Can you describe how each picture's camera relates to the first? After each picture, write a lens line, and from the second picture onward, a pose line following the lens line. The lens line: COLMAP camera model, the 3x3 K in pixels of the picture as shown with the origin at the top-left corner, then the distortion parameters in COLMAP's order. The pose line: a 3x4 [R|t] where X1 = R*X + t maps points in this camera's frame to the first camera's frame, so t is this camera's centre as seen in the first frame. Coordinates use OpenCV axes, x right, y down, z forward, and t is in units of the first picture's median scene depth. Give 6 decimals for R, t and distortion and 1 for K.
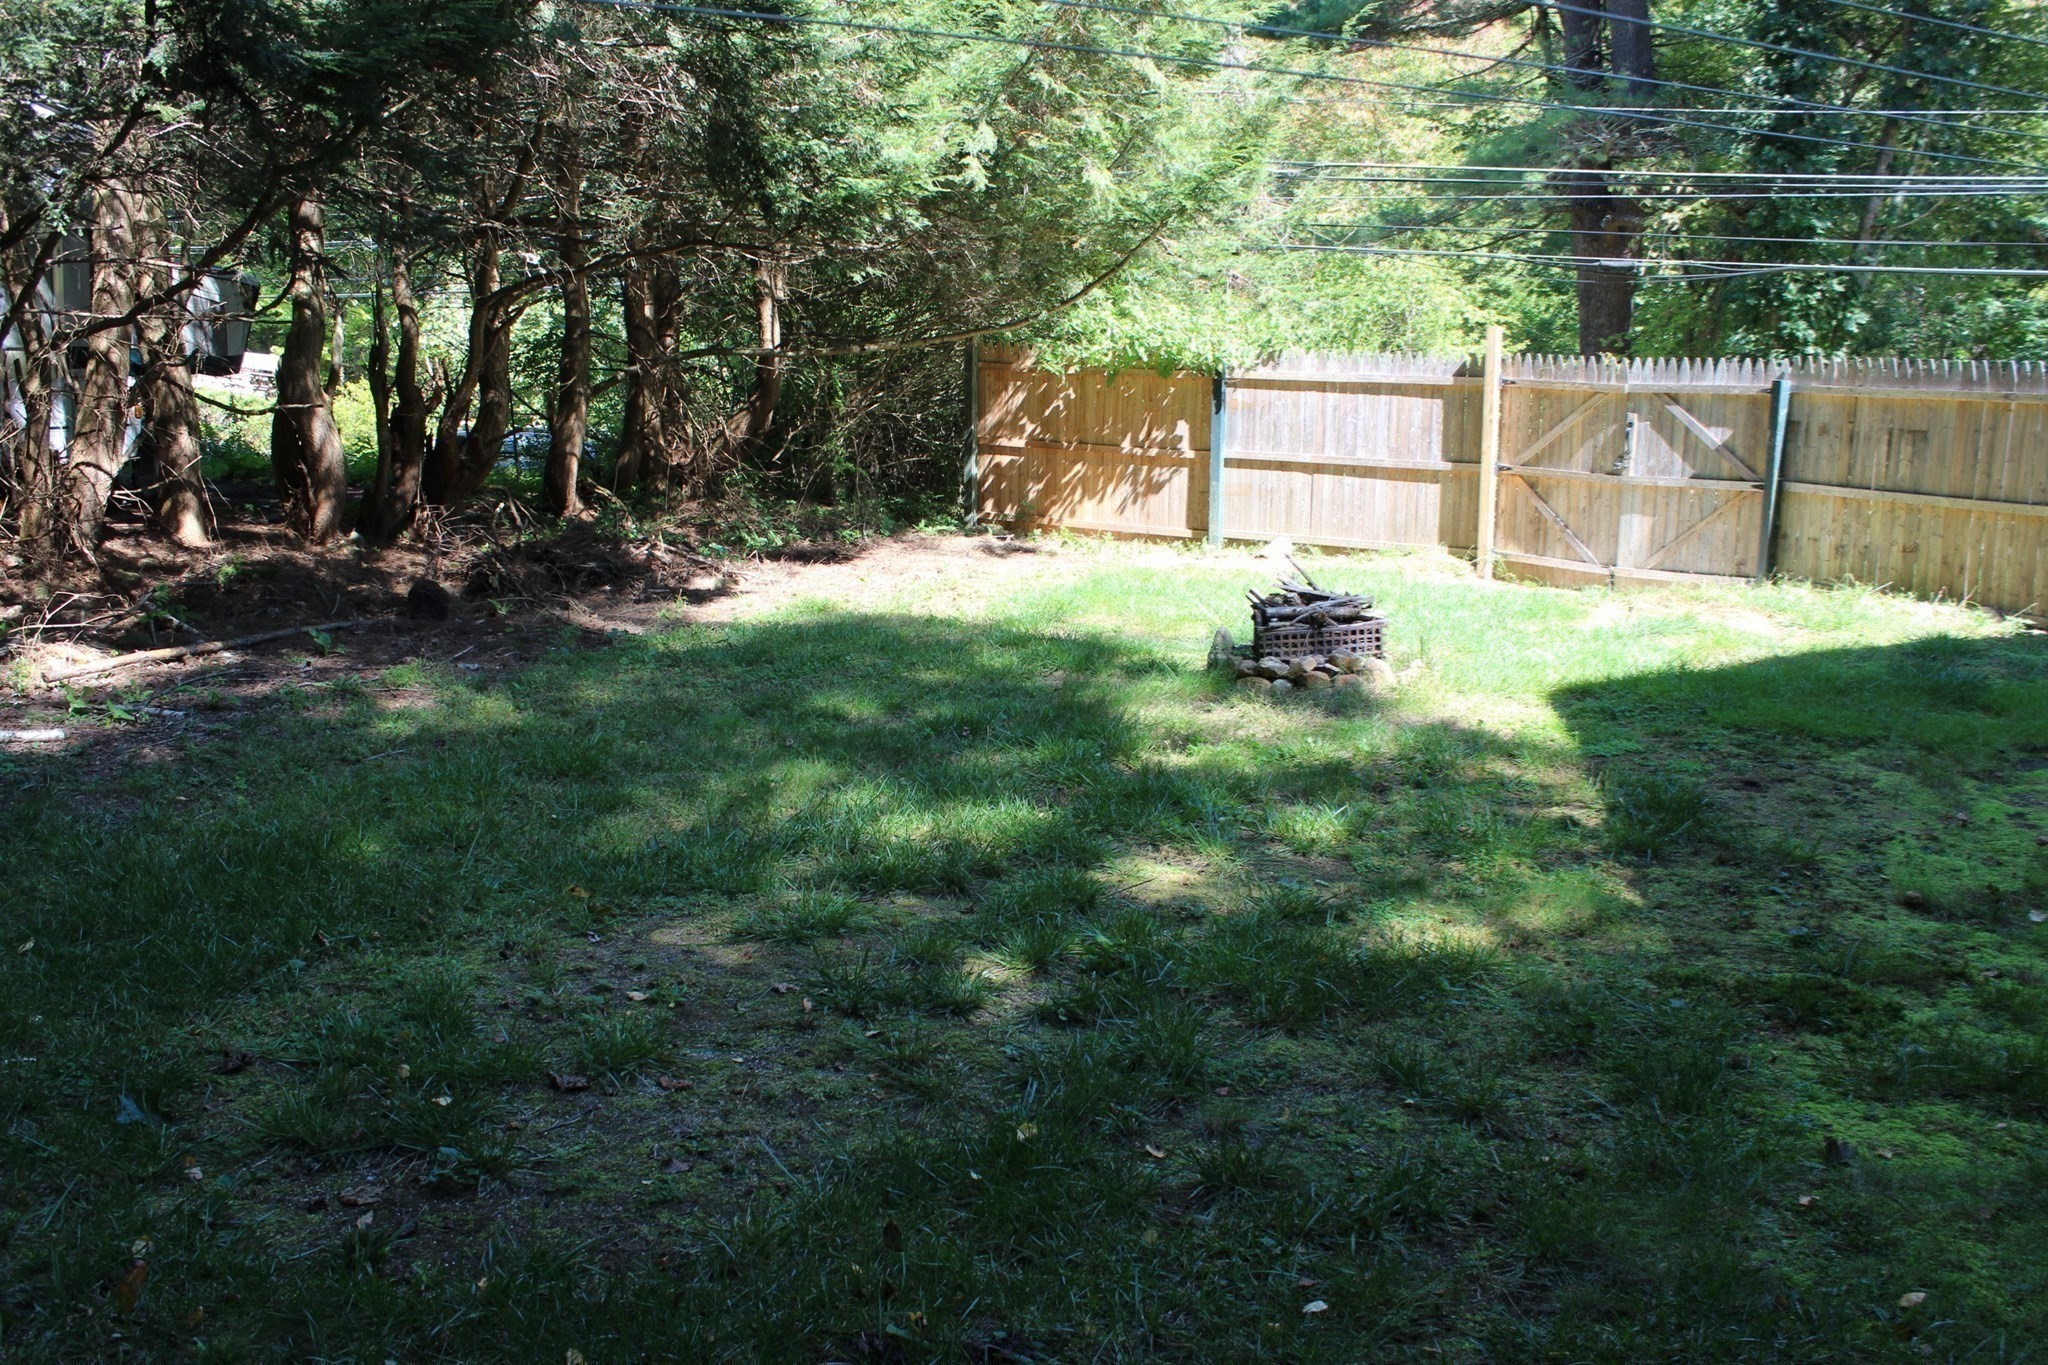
lens RADIAL K [[1759.7, 0, 1024.0], [0, 1759.7, 682.5], [0, 0, 1]] dist [-0.103616, 0.007943]
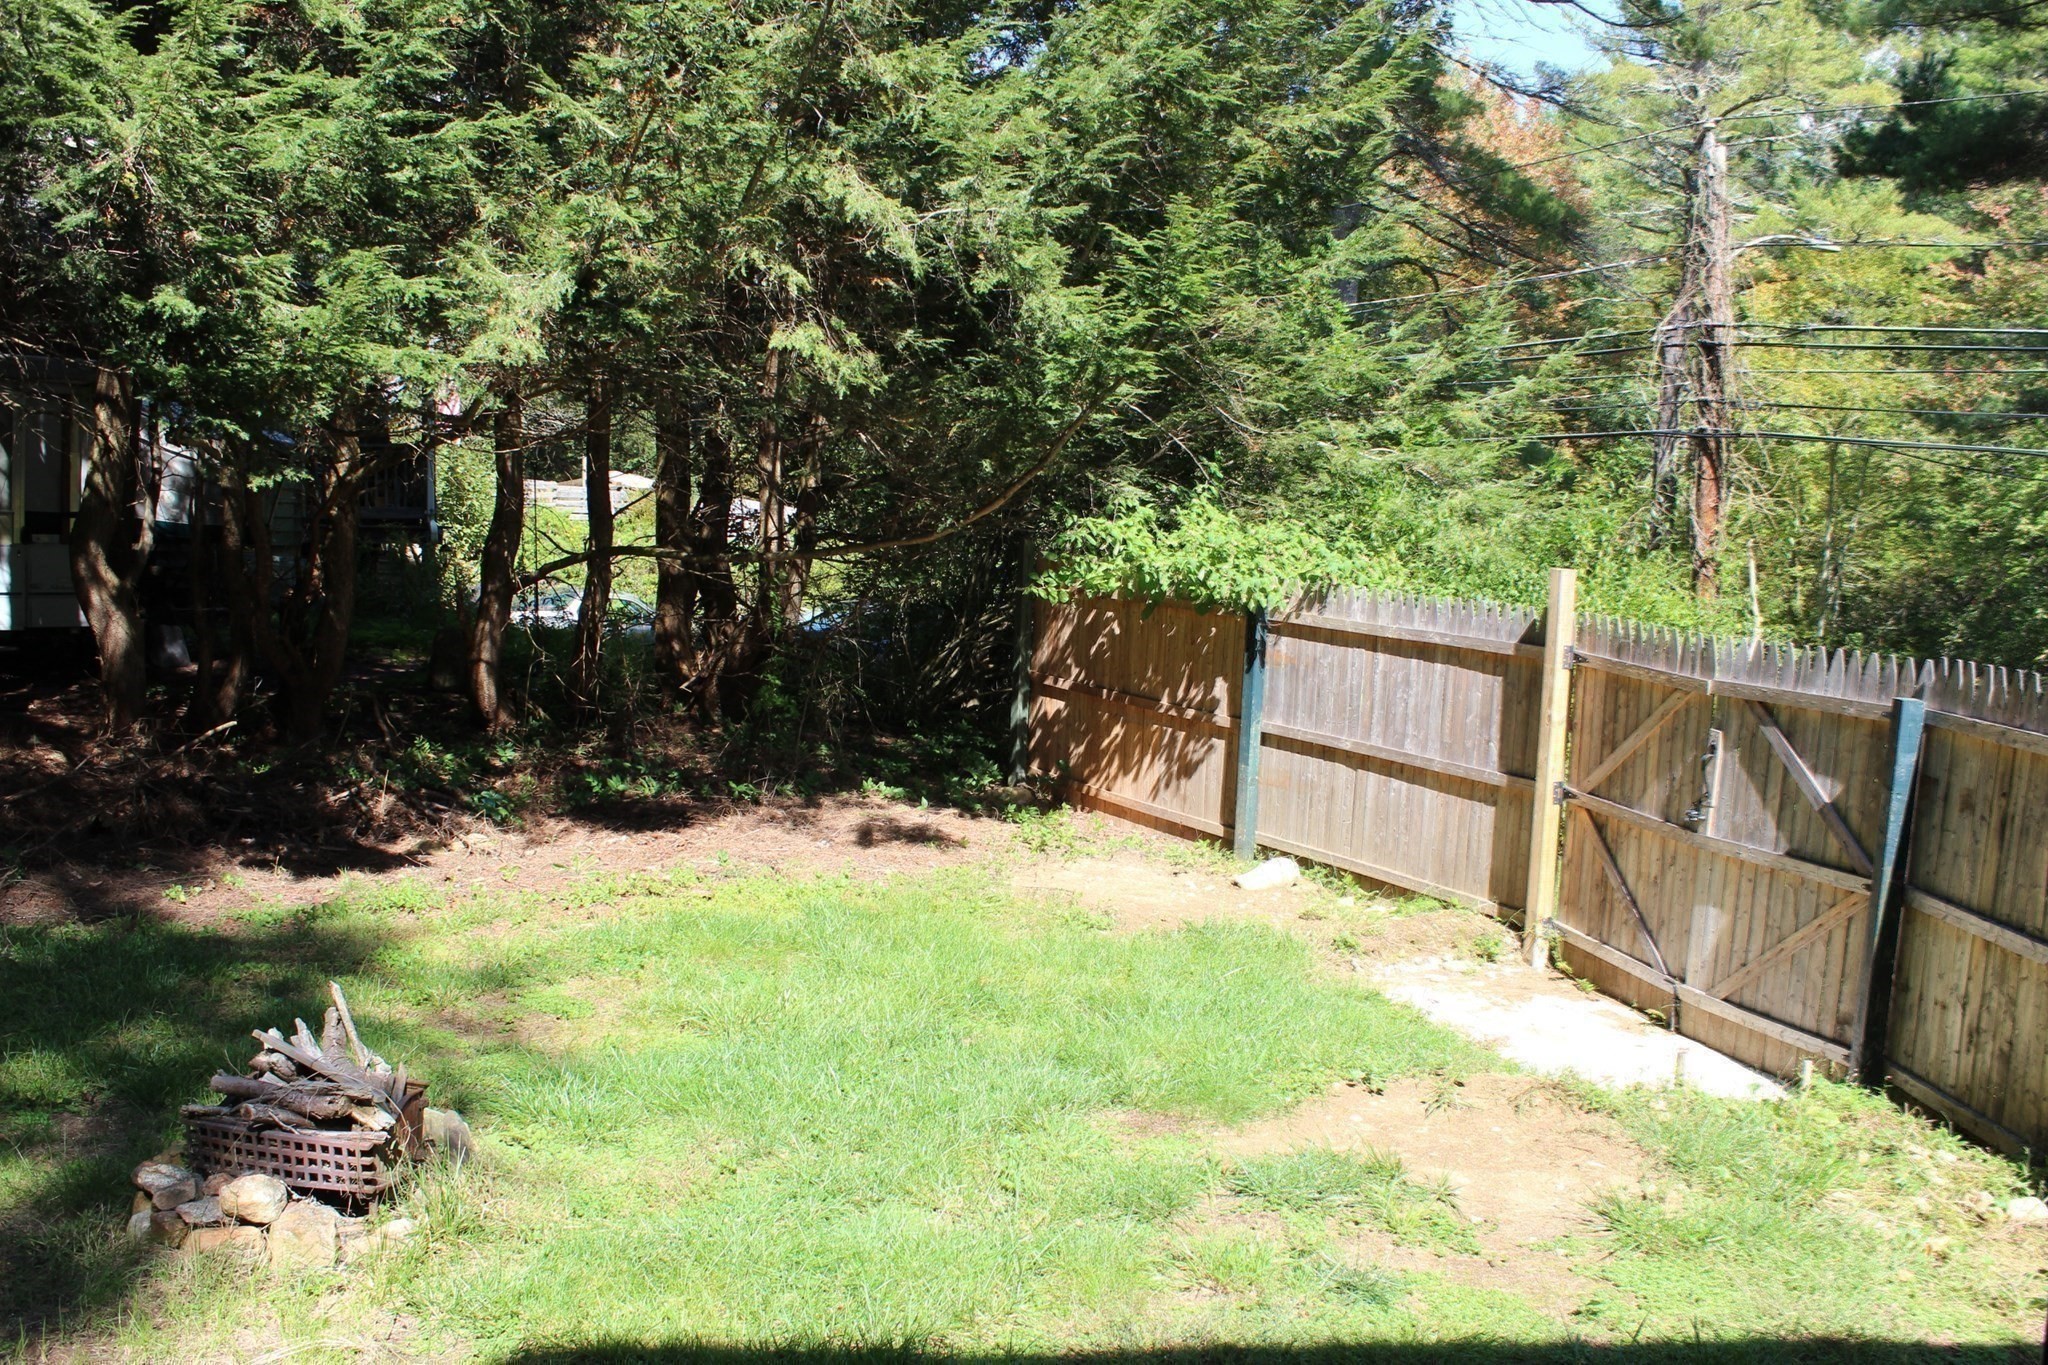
lens RADIAL K [[1759.7, 0, 1024.0], [0, 1759.7, 682.5], [0, 0, 1]] dist [-0.103616, 0.007943]
pose [[0.898943, 0.076608, -0.431316, 0.353520], [-0.116584, 0.990920, -0.066981, -0.094752], [0.422268, 0.110497, 0.899711, 0.338456]]
